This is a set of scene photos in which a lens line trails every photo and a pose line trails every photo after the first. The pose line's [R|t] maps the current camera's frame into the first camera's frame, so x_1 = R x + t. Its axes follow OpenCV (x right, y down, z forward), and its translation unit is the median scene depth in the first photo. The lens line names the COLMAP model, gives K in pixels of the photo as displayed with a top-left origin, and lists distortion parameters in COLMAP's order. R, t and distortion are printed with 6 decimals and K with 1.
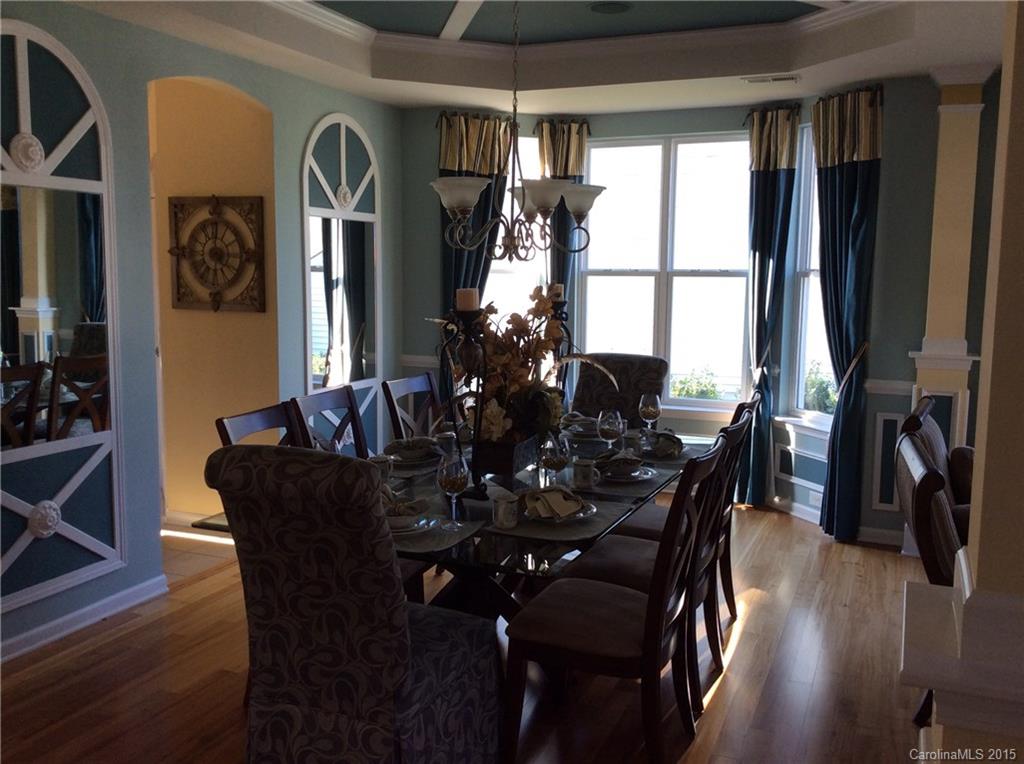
lens RADIAL K [[942.8, 0, 512.0], [0, 942.8, 382.0], [0, 0, 1]] dist [0.041601, -0.017052]
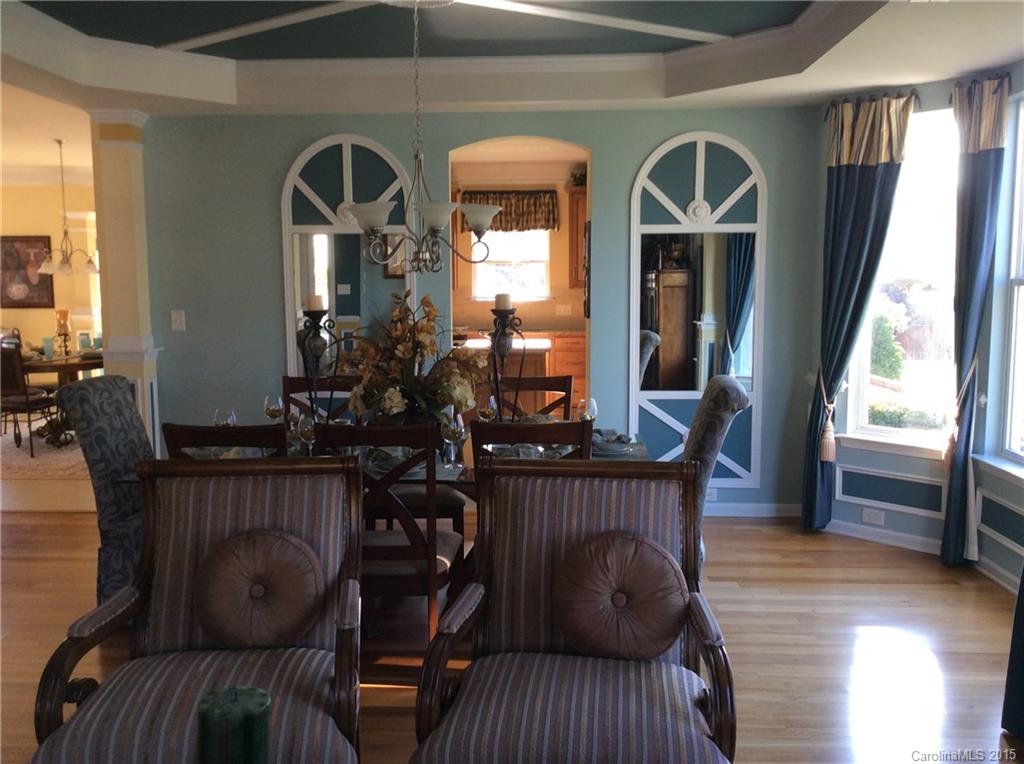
lens RADIAL K [[924.5, 0, 512.0], [0, 924.5, 382.0], [0, 0, 1]] dist [0.200572, -0.351984]
pose [[0.332648, 0.096615, -0.938089, 0.713388], [-0.107535, 0.992136, 0.064049, -0.050244], [0.936900, 0.079572, 0.340422, 0.449514]]
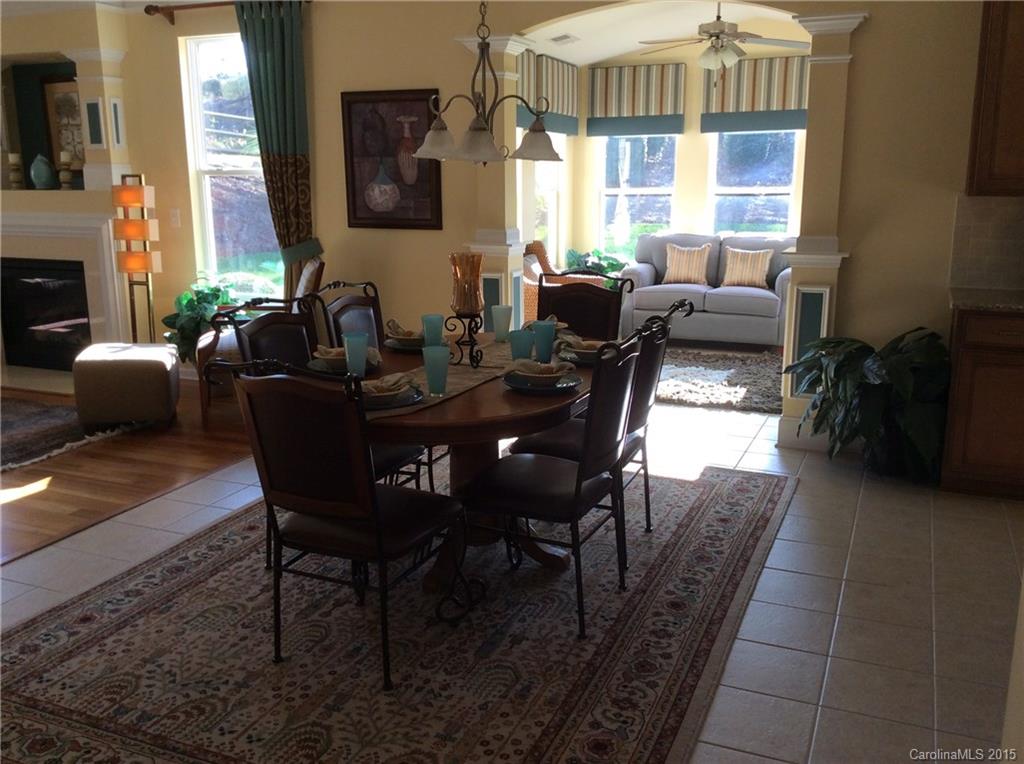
lens RADIAL K [[942.8, 0, 512.0], [0, 942.8, 382.0], [0, 0, 1]] dist [0.041601, -0.017052]
pose [[-0.022189, 0.209517, -0.977553, -0.350142], [-0.115305, 0.970733, 0.210672, -0.039764], [0.993082, 0.117392, 0.002619, 0.320843]]
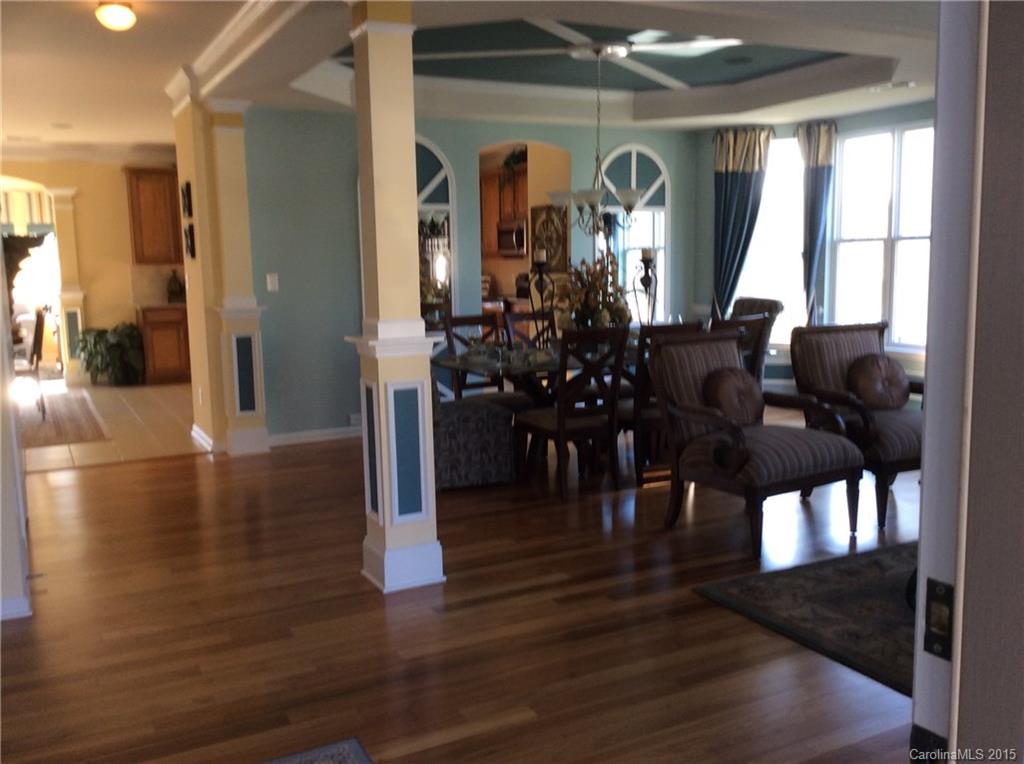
lens RADIAL K [[924.5, 0, 512.0], [0, 924.5, 382.0], [0, 0, 1]] dist [0.200572, -0.351984]
pose [[0.764410, 0.061406, -0.641800, 0.638005], [-0.053478, 0.998063, 0.031798, 0.062088], [0.642509, 0.010016, 0.766213, -0.276984]]
